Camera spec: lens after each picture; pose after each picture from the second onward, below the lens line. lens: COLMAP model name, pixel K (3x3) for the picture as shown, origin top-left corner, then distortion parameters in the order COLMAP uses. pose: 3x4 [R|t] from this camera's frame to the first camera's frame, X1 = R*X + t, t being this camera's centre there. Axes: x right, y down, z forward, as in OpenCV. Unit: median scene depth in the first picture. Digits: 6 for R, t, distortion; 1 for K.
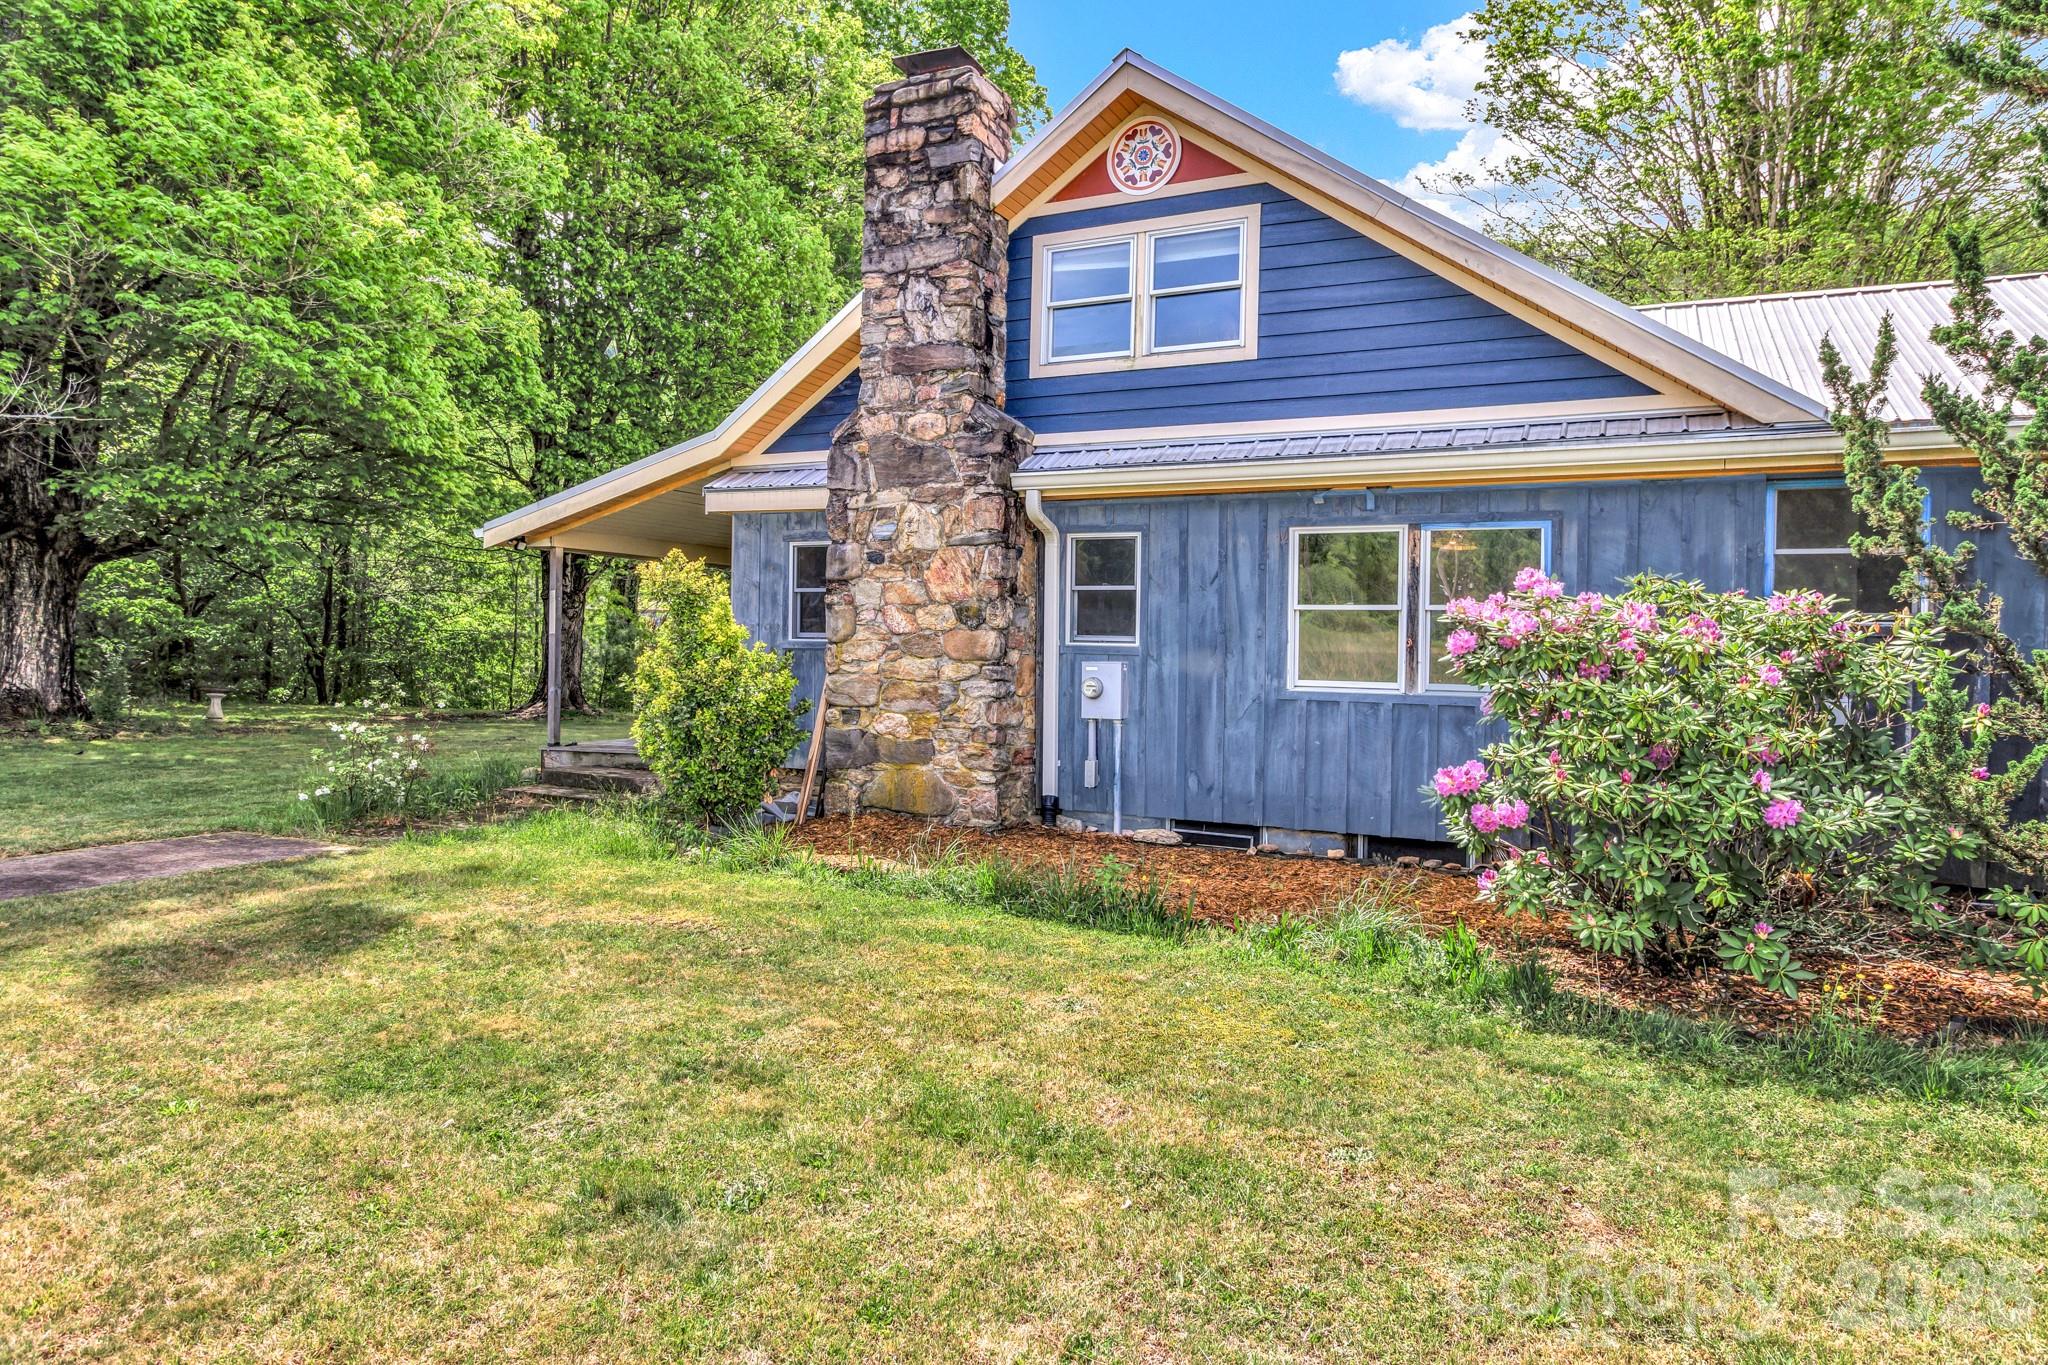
lens RADIAL K [[1243.7, 0, 1021.4], [0, 1243.7, 650.6], [0, 0, 1]] dist [0.001691, 0.000368]
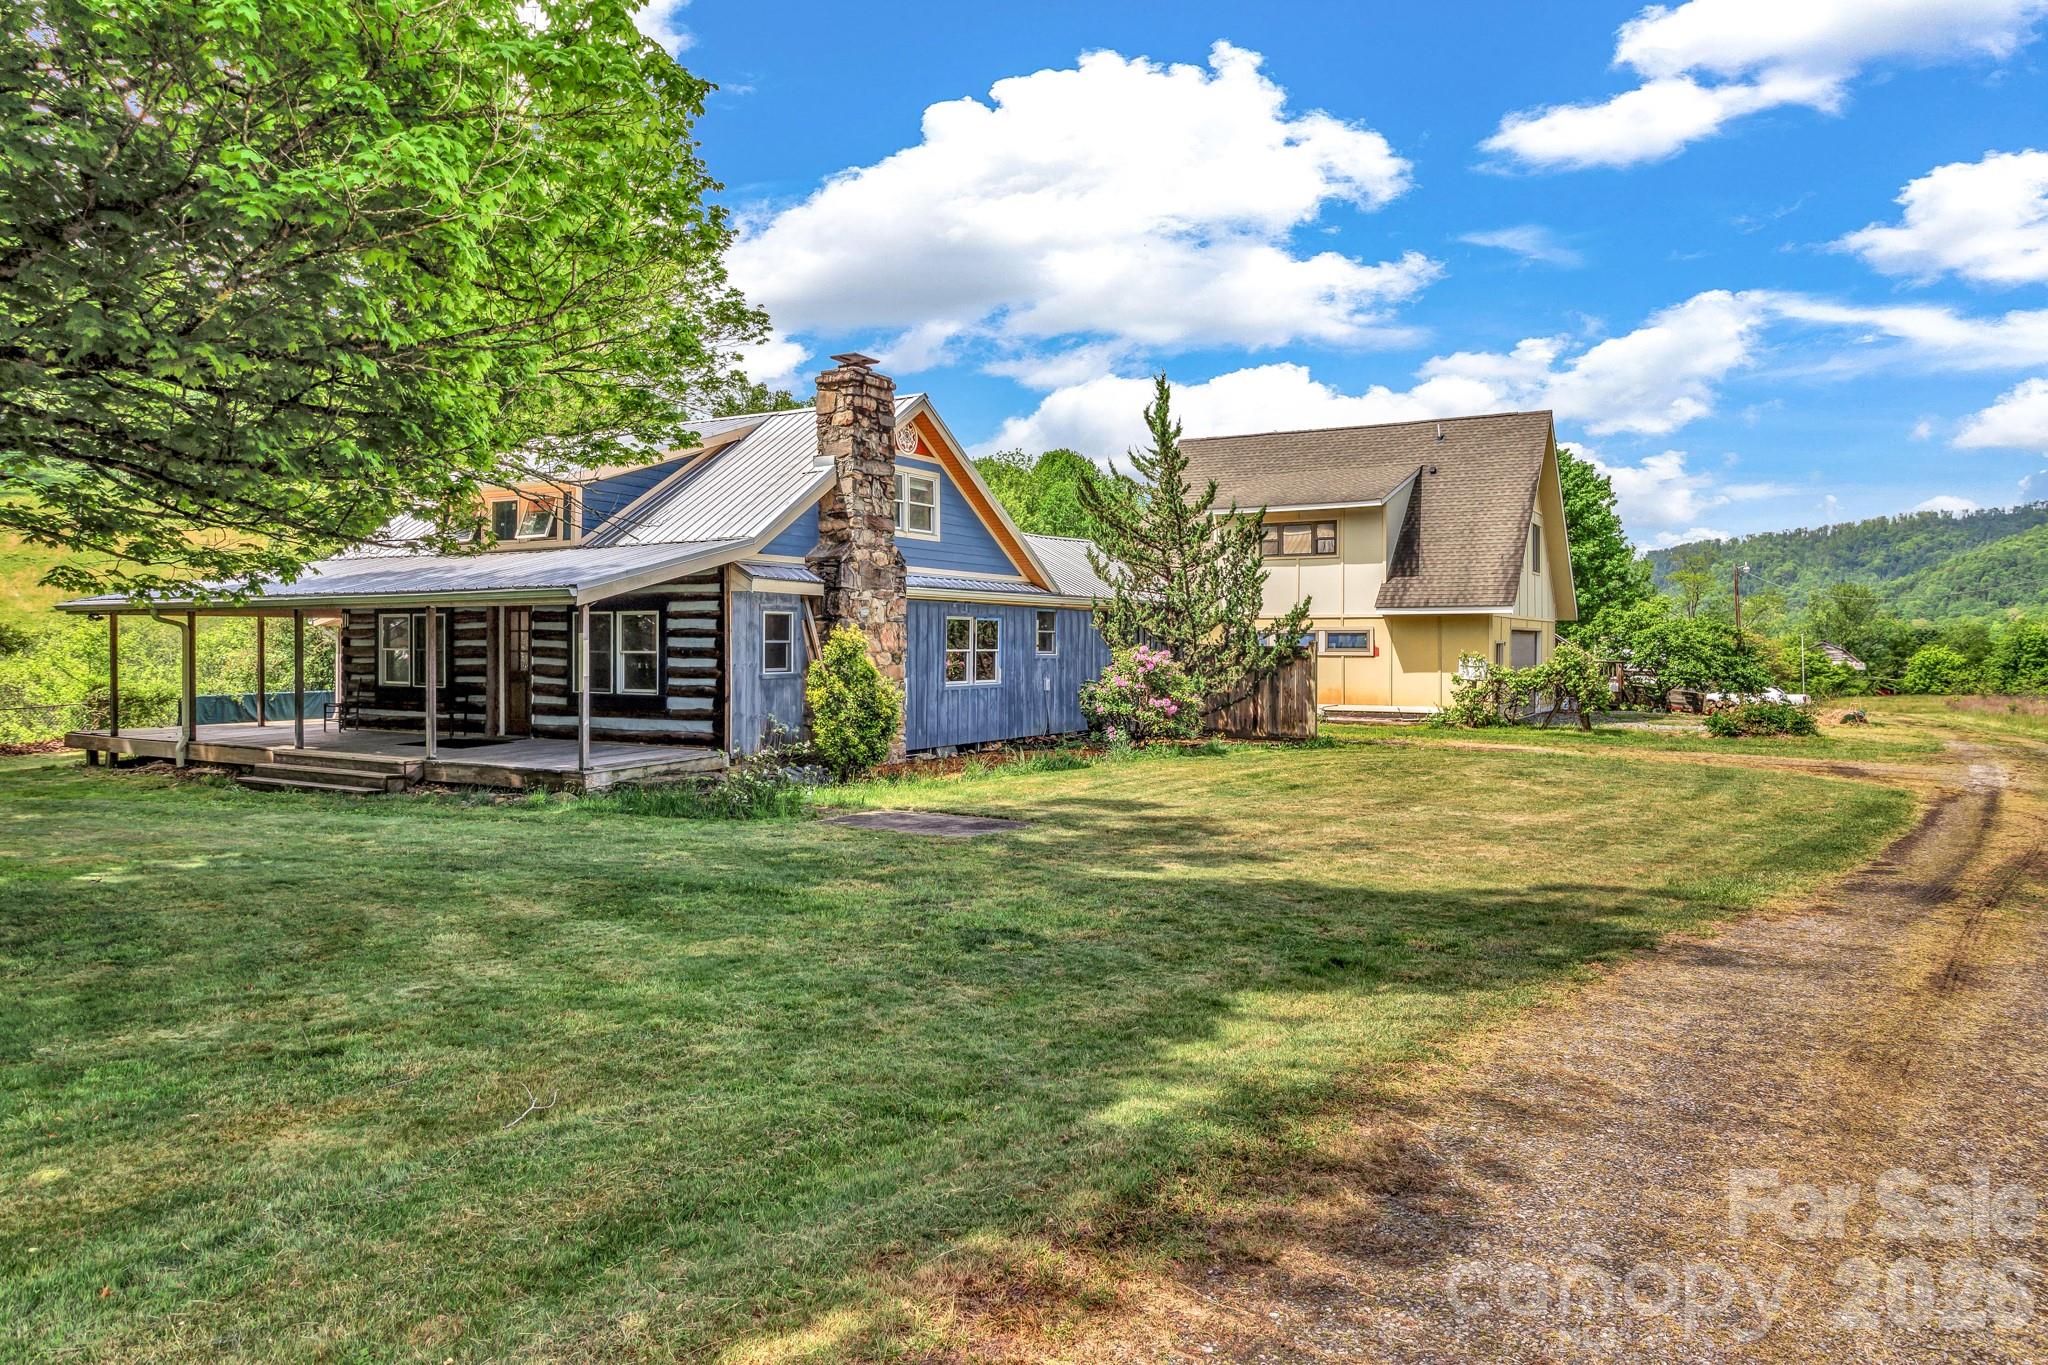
lens RADIAL K [[1281.1, 0, 1023.4], [0, 1281.1, 650.7], [0, 0, 1]] dist [-0.000653, -0.000864]
pose [[0.079493, -0.019940, 0.996636, -2.006128], [0.009503, 0.999770, 0.019245, -0.074614], [-0.996790, 0.007941, 0.079664, 0.619884]]
